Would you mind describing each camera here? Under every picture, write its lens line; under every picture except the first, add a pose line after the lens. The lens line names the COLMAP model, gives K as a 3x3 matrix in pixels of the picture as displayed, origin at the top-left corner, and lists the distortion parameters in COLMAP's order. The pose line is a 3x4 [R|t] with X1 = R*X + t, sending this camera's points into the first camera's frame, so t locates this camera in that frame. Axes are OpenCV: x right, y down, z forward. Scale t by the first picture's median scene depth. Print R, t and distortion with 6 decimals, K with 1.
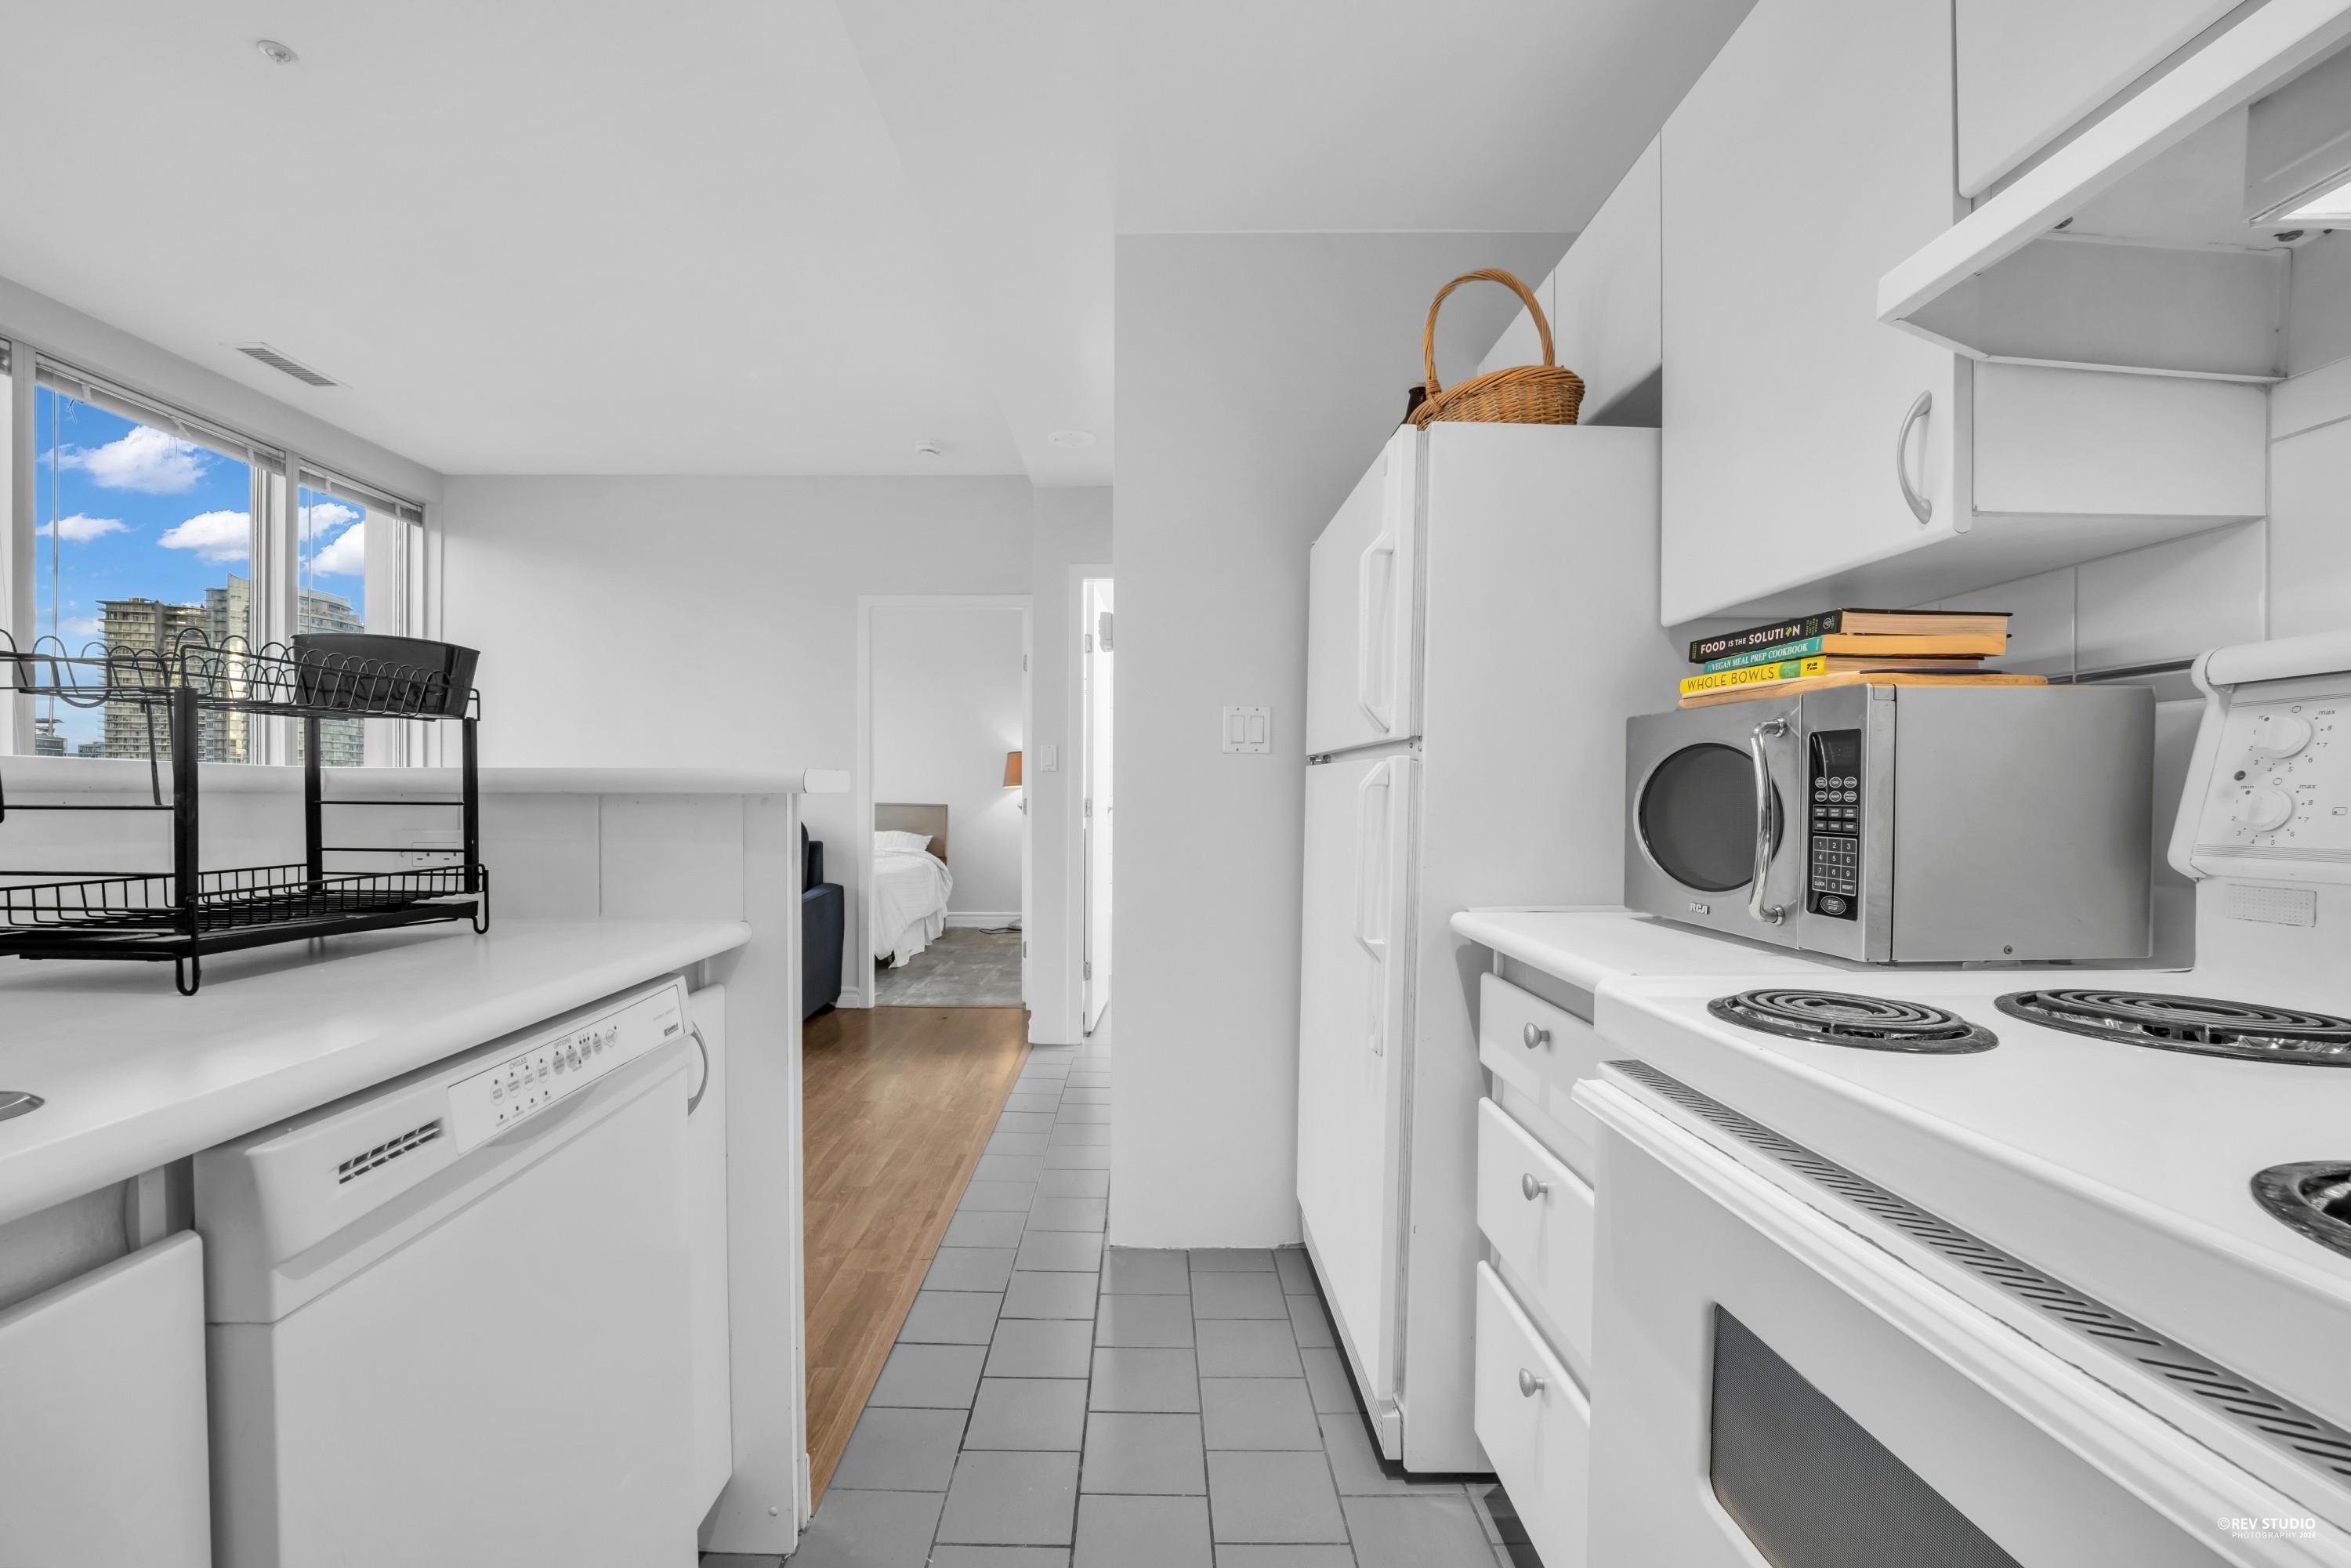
lens RADIAL K [[982.2, 0, 1131.1], [0, 982.2, 800.3], [0, 0, 1]] dist [-0.019886, -0.000261]
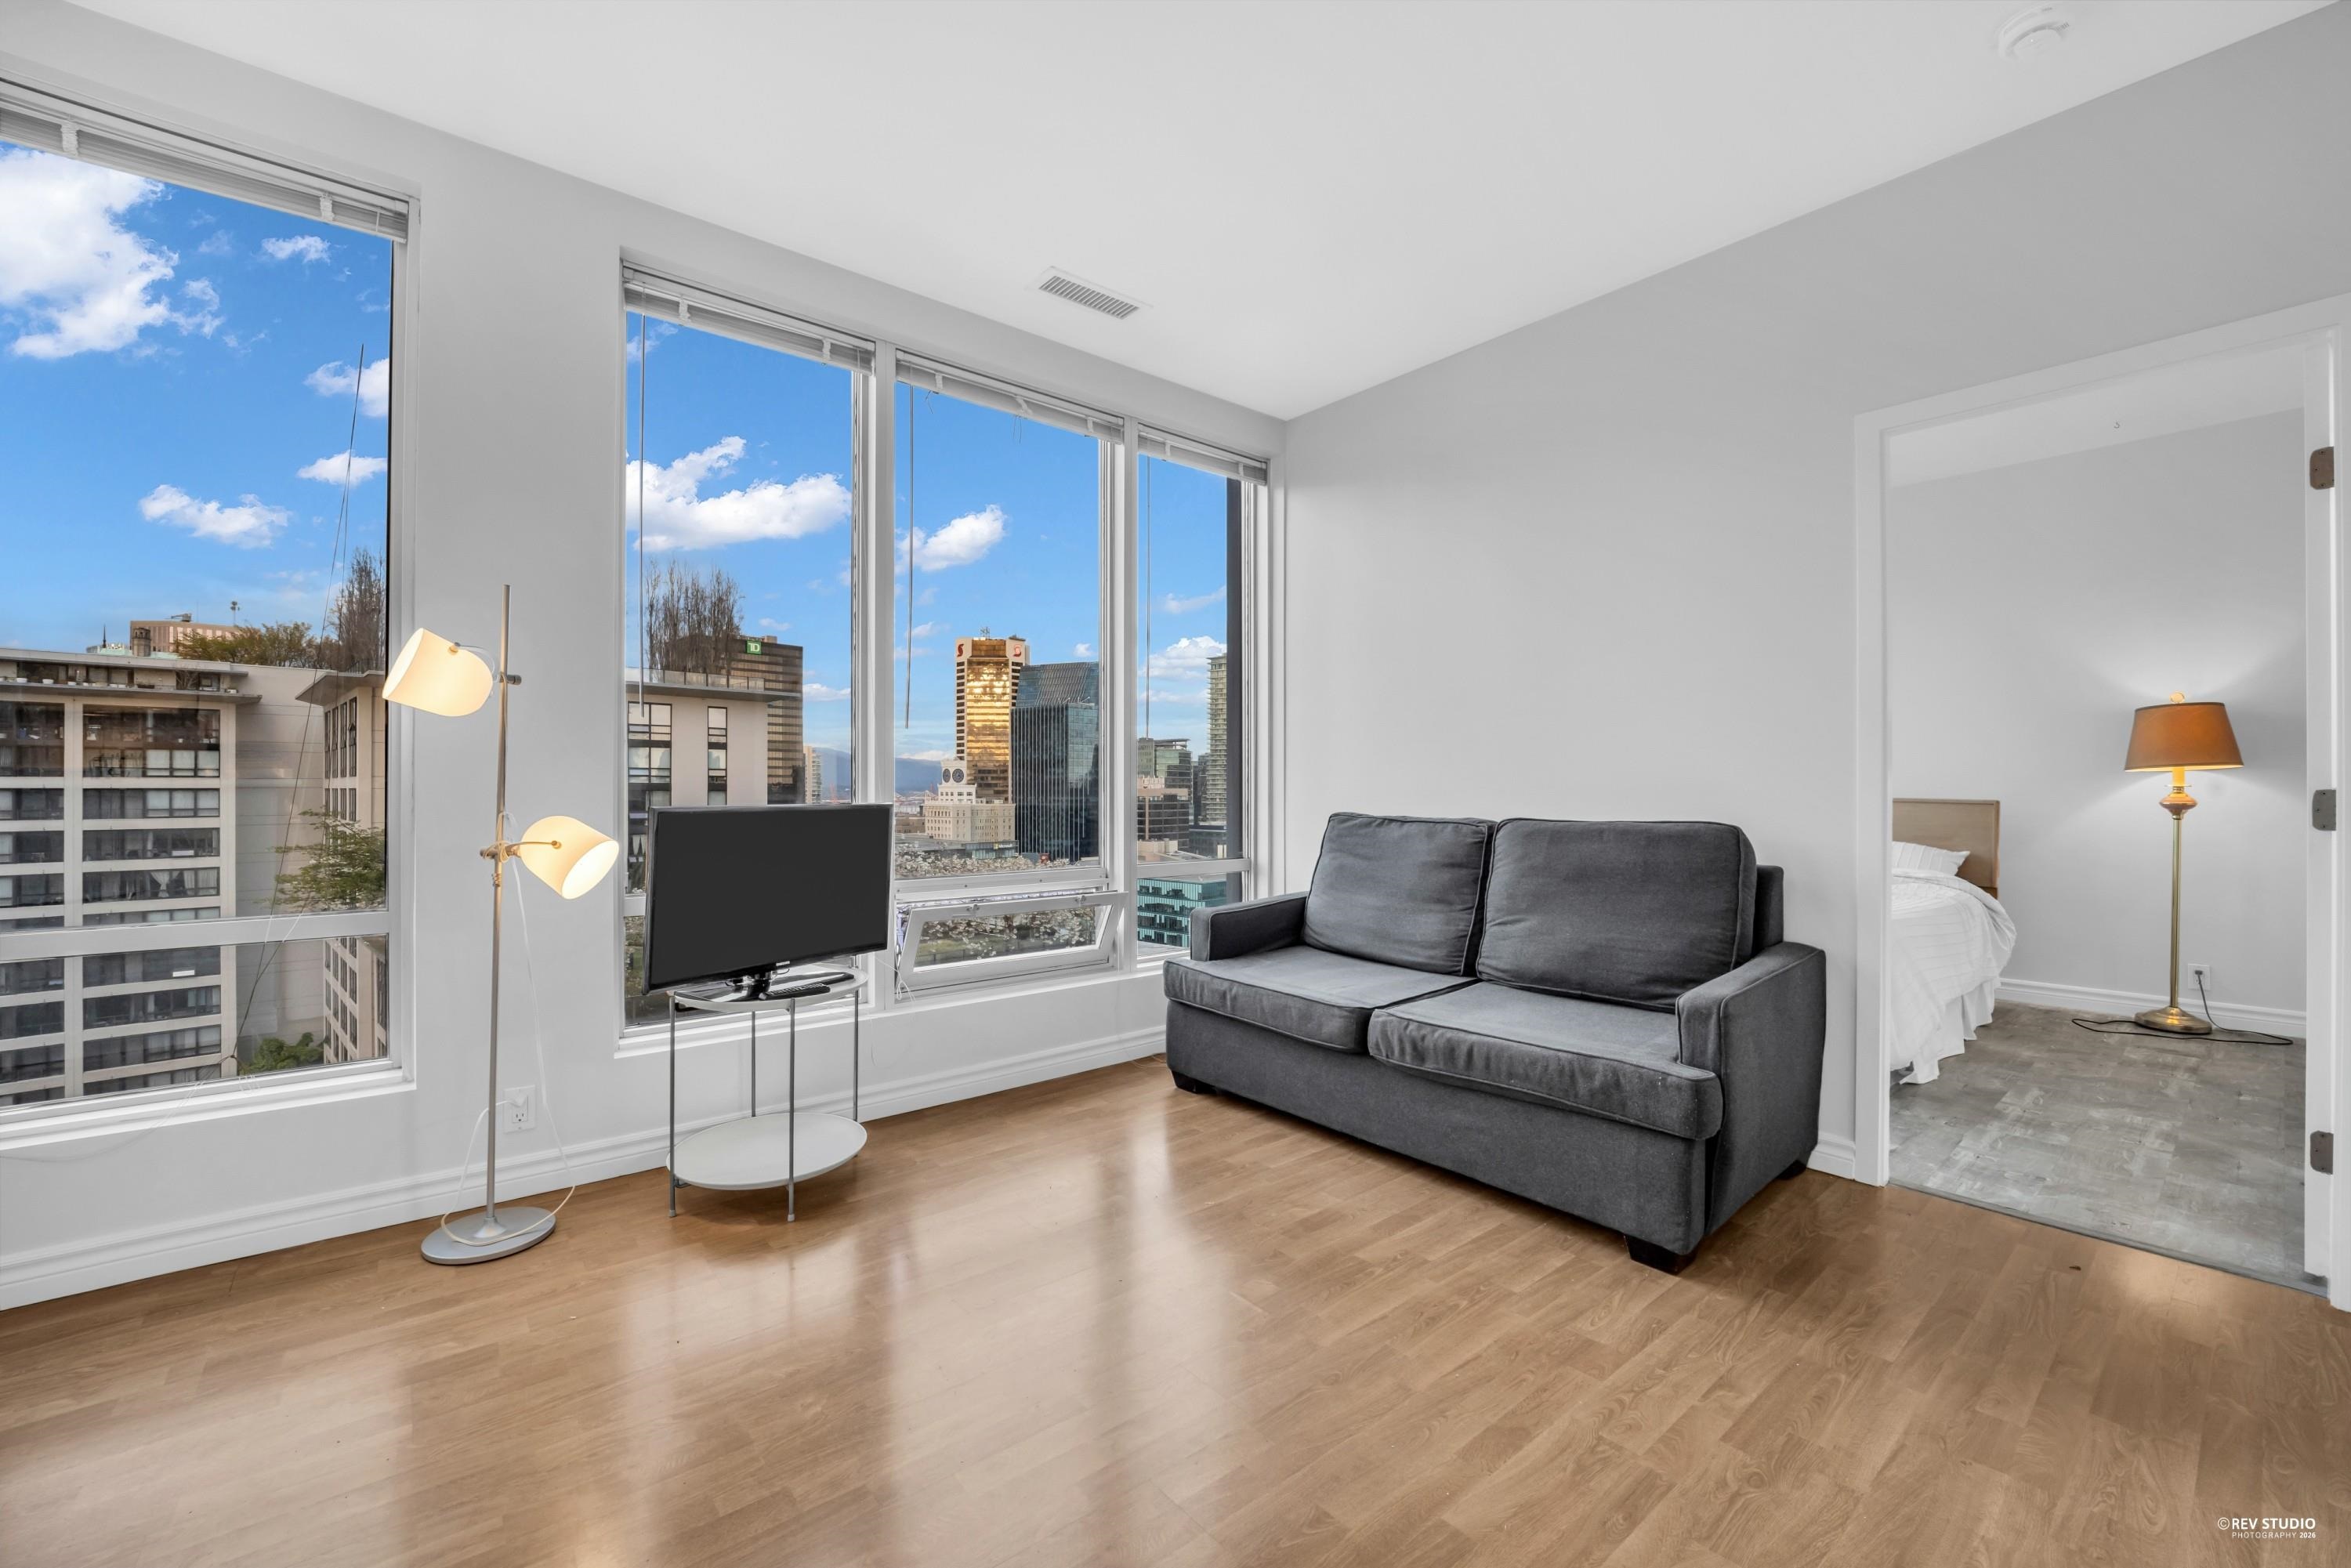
lens RADIAL K [[943.5, 0, 1162.9], [0, 943.5, 789.7], [0, 0, 1]] dist [-0.024475, -0.000429]
pose [[0.644140, 0.002221, -0.764904, -0.323239], [-0.004125, 0.999991, -0.000570, -0.002696], [0.764897, 0.003522, 0.644143, 0.914518]]
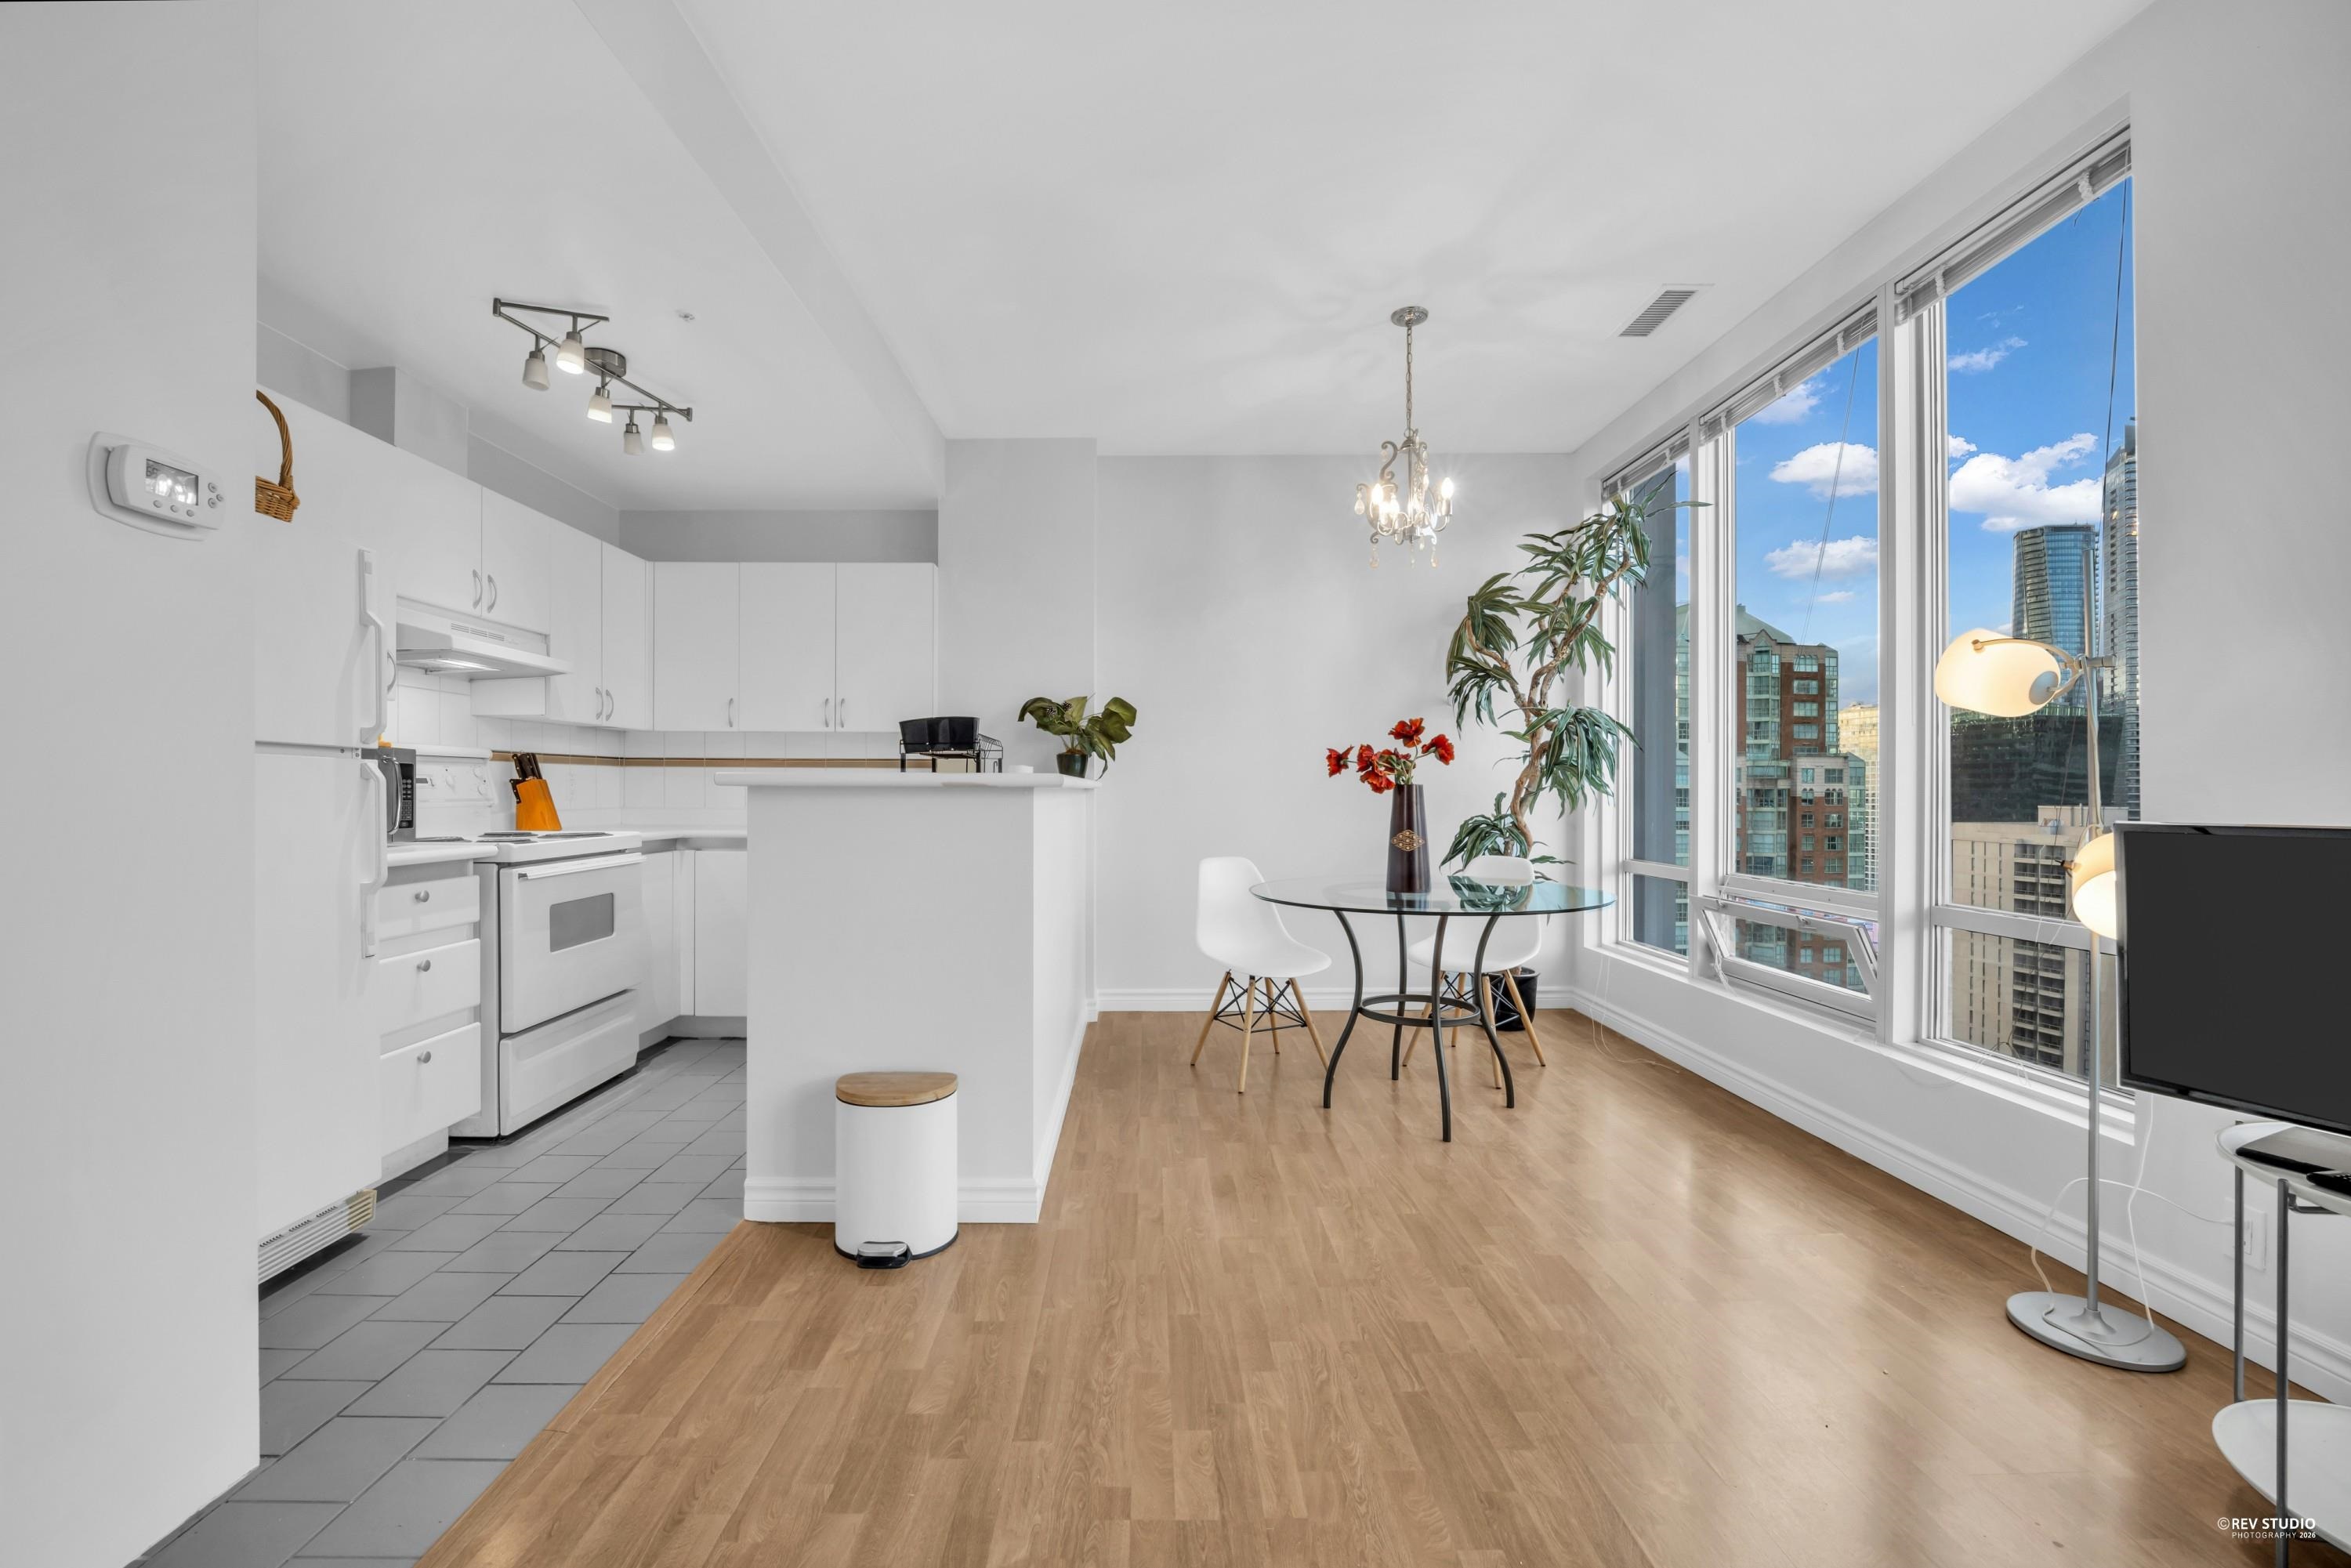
lens RADIAL K [[959.0, 0, 1127.4], [0, 959.0, 796.4], [0, 0, 1]] dist [-0.024134, -0.000071]
pose [[-0.999991, -0.003123, -0.002931, -0.702275], [-0.003149, 0.999953, 0.009117, -0.002995], [0.002903, 0.009126, -0.999954, 1.897939]]
